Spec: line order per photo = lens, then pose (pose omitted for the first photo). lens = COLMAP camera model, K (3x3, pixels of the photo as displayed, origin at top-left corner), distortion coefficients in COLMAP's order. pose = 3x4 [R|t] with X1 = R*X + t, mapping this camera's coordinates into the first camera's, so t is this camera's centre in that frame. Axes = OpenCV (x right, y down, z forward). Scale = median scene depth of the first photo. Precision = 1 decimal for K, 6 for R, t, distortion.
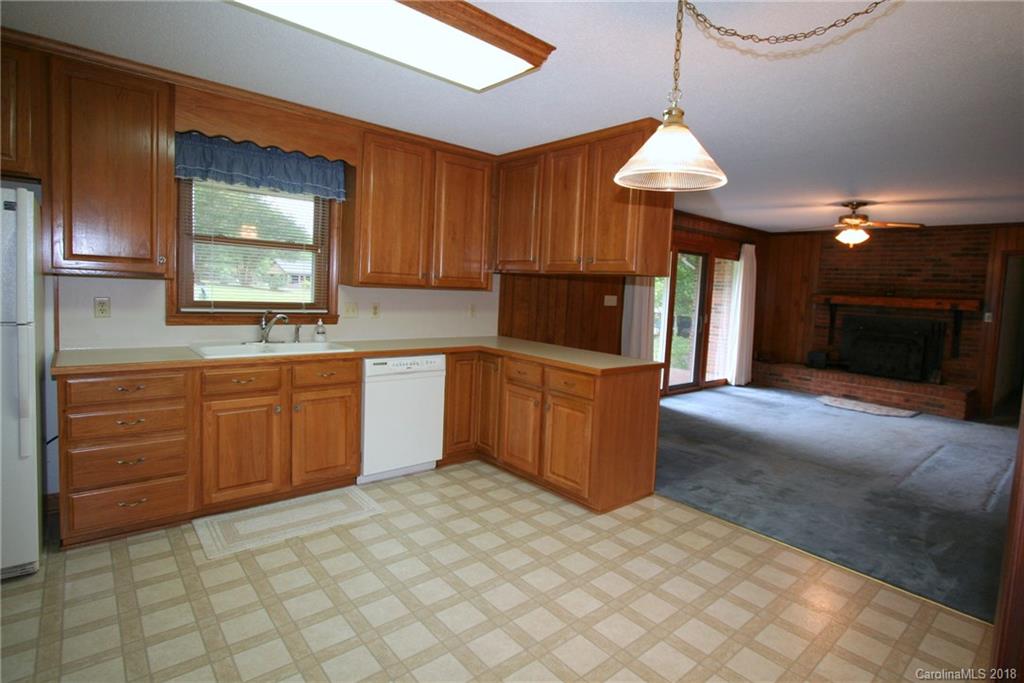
lens RADIAL K [[512.8, 0, 542.3], [0, 512.8, 323.9], [0, 0, 1]] dist [-0.014846, 0.001384]
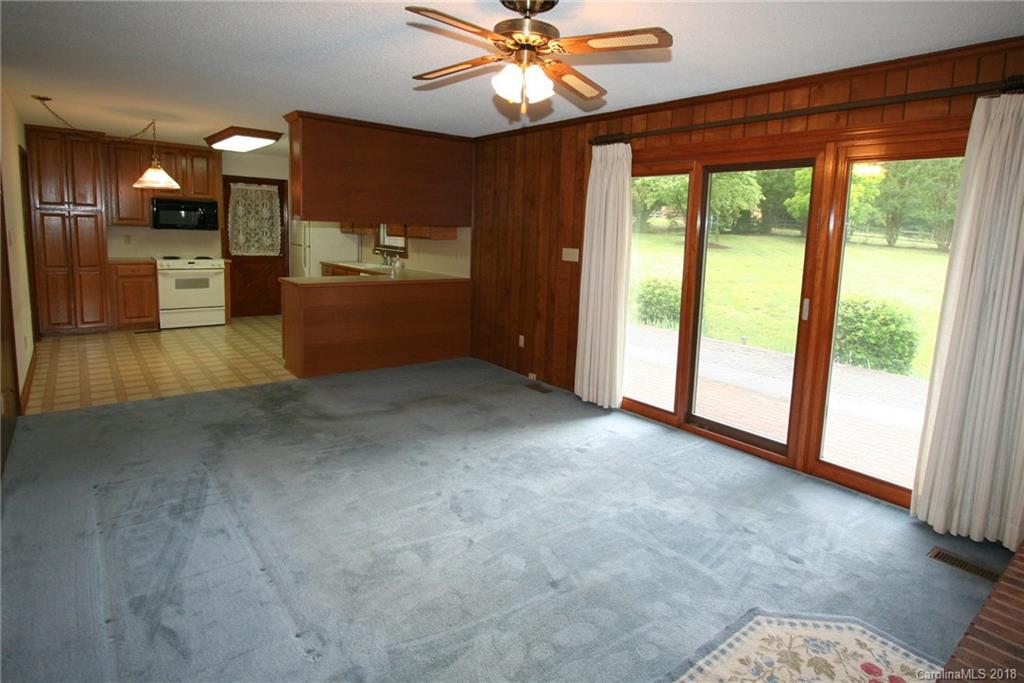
lens RADIAL K [[548.4, 0, 538.1], [0, 548.4, 296.9], [0, 0, 1]] dist [-0.009101, -0.003450]
pose [[-0.026947, 0.071323, -0.997089, 1.551217], [-0.107457, 0.991465, 0.073825, -0.060039], [0.993844, 0.109134, -0.019052, 1.544251]]
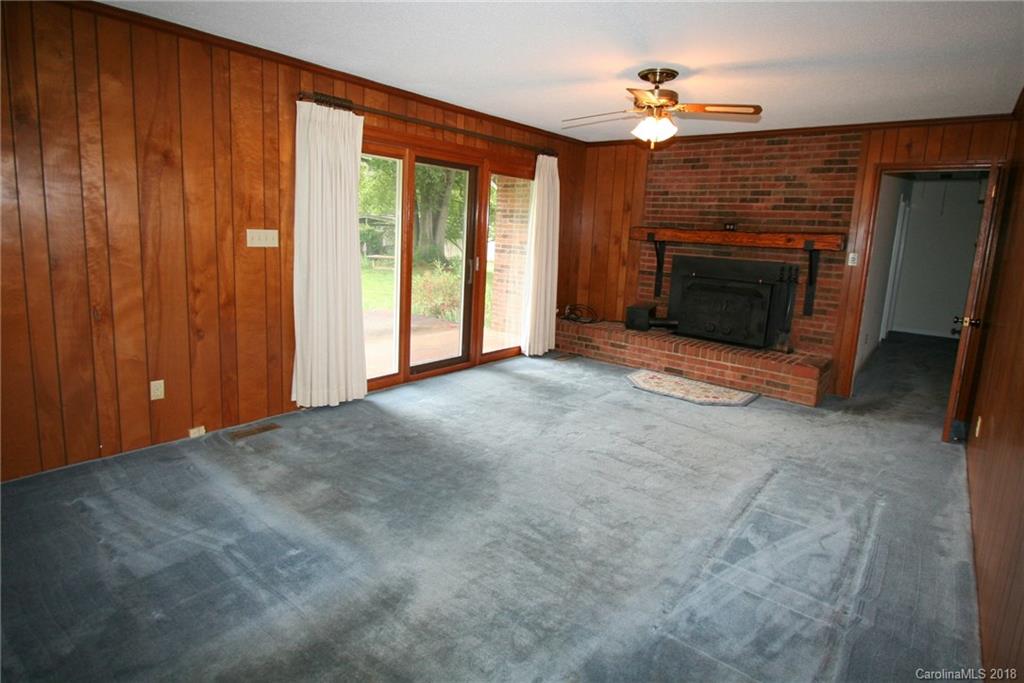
lens RADIAL K [[548.4, 0, 496.6], [0, 548.4, 311.5], [0, 0, 1]] dist [-0.009101, -0.003450]
pose [[0.989936, -0.022922, 0.139645, 0.485068], [0.010371, 0.995892, 0.089954, -0.024561], [-0.141133, -0.087600, 0.986107, 0.542457]]
